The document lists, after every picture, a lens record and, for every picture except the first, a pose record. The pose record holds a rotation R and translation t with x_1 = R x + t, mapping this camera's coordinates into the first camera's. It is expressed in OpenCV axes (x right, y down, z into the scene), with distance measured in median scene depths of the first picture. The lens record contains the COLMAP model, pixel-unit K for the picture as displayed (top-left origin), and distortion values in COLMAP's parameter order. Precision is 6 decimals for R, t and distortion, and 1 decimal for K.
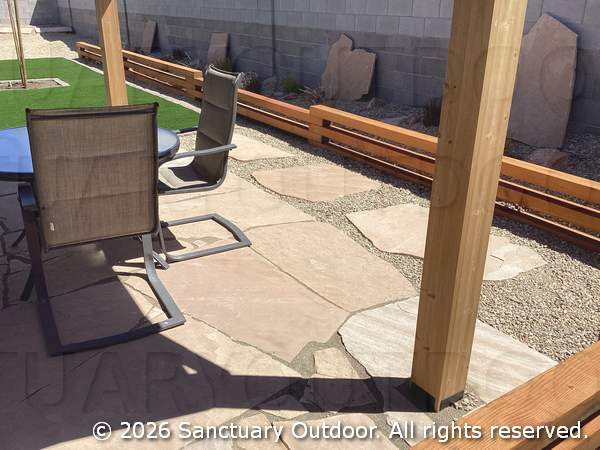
lens RADIAL K [[540.0, 0, 300.0], [0, 540.0, 225.0], [0, 0, 1]] dist [0.115574, -0.204569]
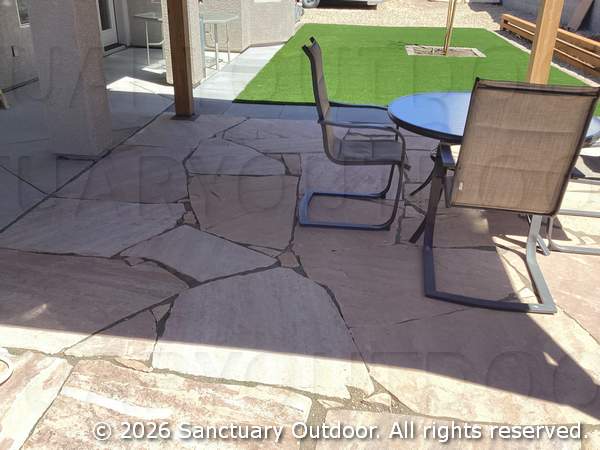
lens RADIAL K [[540.0, 0, 300.0], [0, 540.0, 225.0], [0, 0, 1]] dist [0.115574, -0.204569]
pose [[0.772048, 0.278851, -0.571125, -0.053476], [-0.252483, 0.959226, 0.127033, 0.020261], [0.583261, 0.046124, 0.810974, -0.078235]]
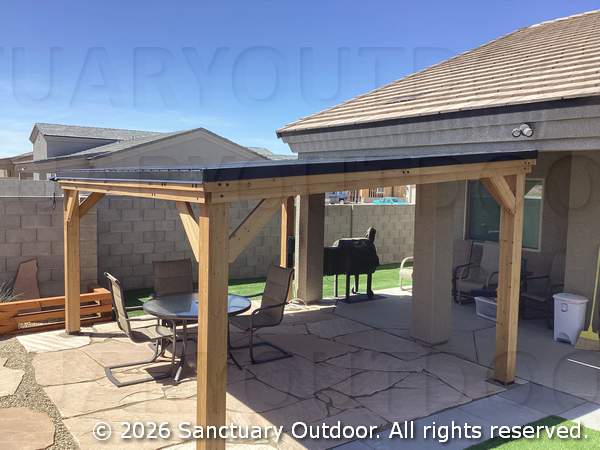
lens RADIAL K [[540.0, 0, 300.0], [0, 540.0, 225.0], [0, 0, 1]] dist [0.115574, -0.204569]
pose [[-0.999091, -0.032159, -0.027983, -0.937064], [-0.041417, 0.887738, 0.458481, -1.722137], [0.010097, 0.459223, -0.888263, 3.391740]]
